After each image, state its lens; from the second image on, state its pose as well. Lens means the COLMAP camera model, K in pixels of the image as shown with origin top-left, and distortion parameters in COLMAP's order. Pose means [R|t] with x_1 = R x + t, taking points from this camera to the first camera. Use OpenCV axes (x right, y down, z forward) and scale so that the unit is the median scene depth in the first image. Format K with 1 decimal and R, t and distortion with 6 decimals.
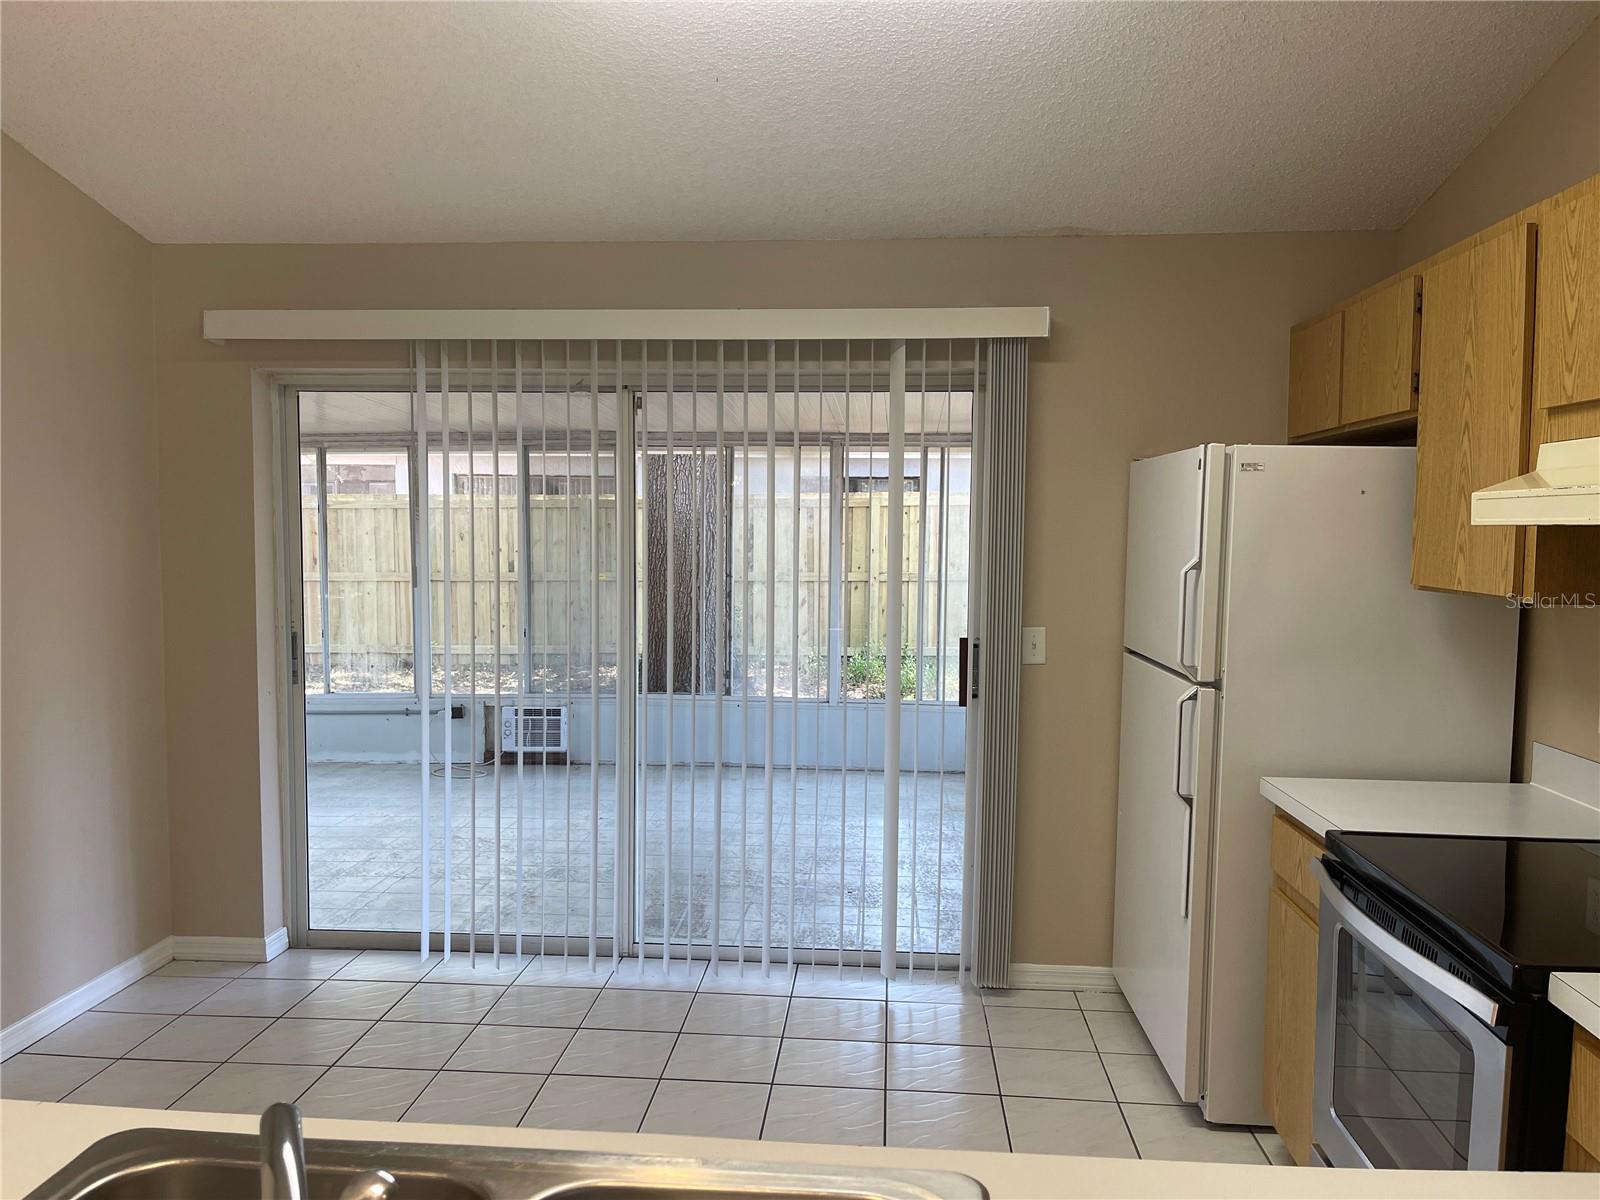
lens RADIAL K [[1209.3, 0, 800.0], [0, 1209.3, 600.0], [0, 0, 1]] dist [0.073345, -0.104176]
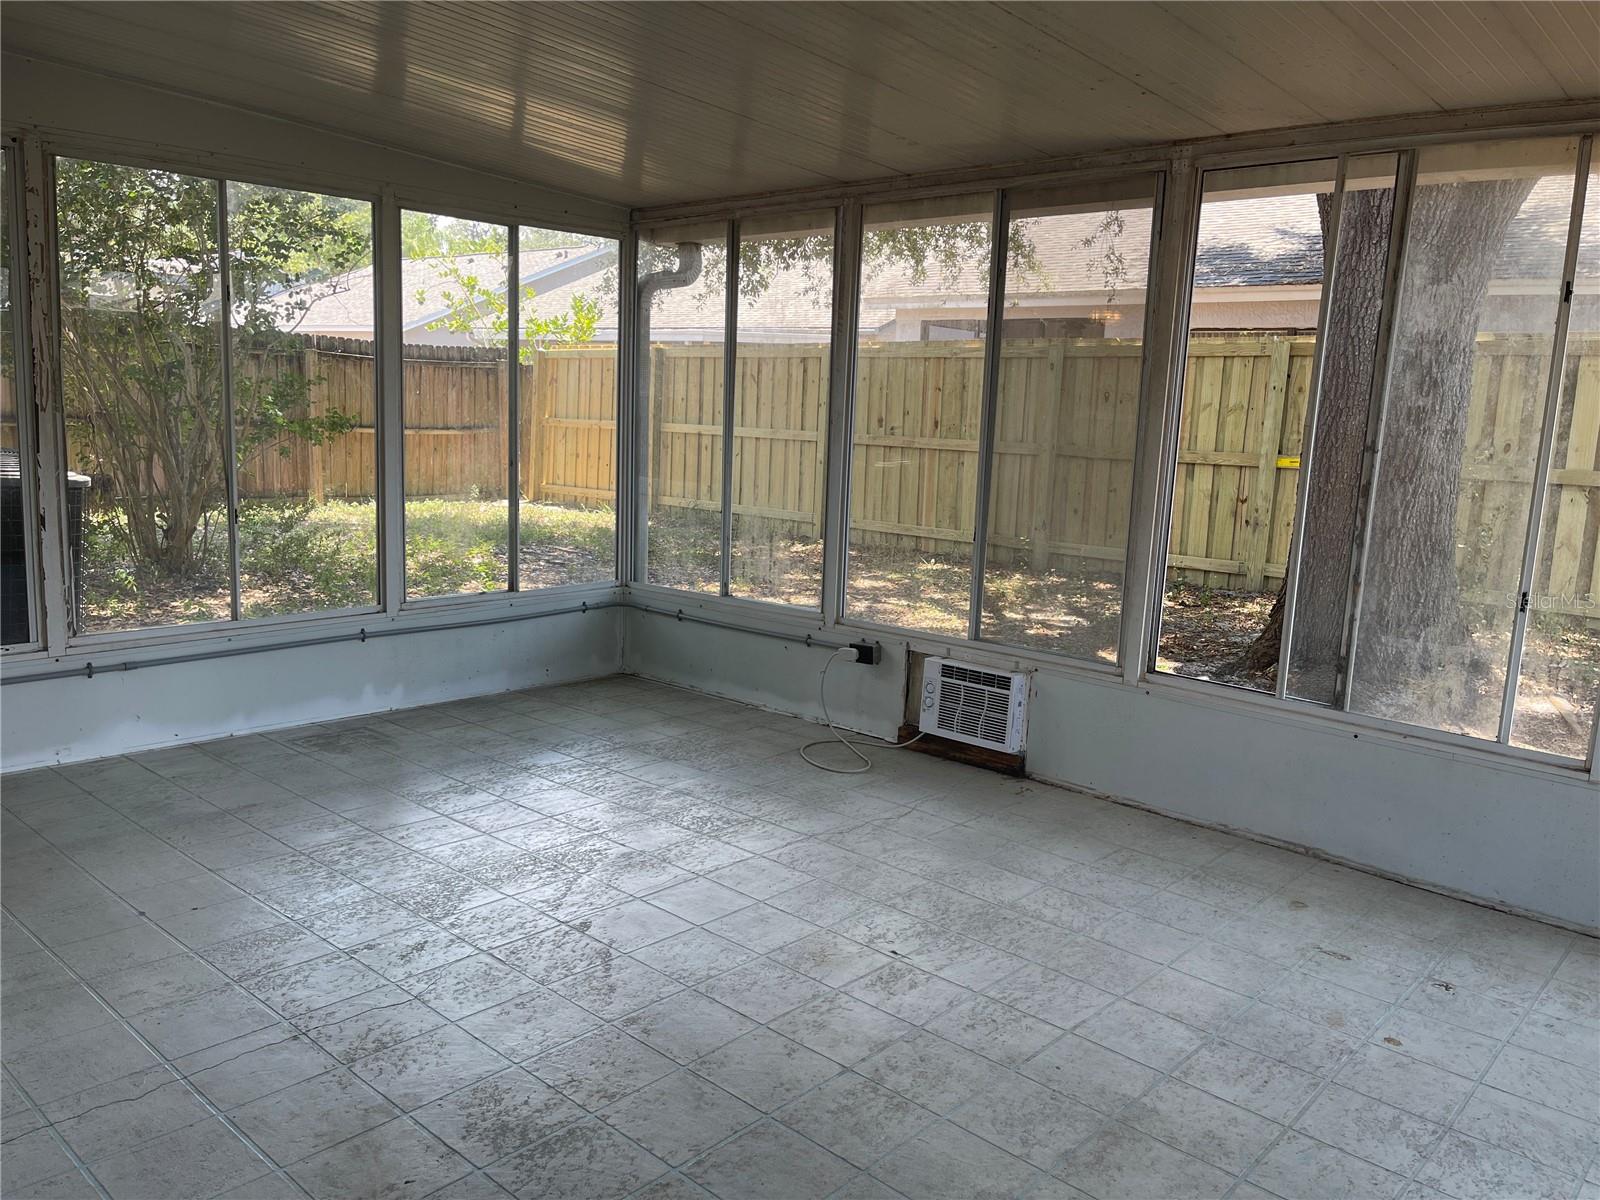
lens RADIAL K [[1209.3, 0, 800.0], [0, 1209.3, 600.0], [0, 0, 1]] dist [0.073345, -0.104176]
pose [[0.788696, 0.124519, -0.602041, 0.051454], [-0.071791, 0.991228, 0.110965, 0.001430], [0.610577, -0.044297, 0.790717, 0.504679]]
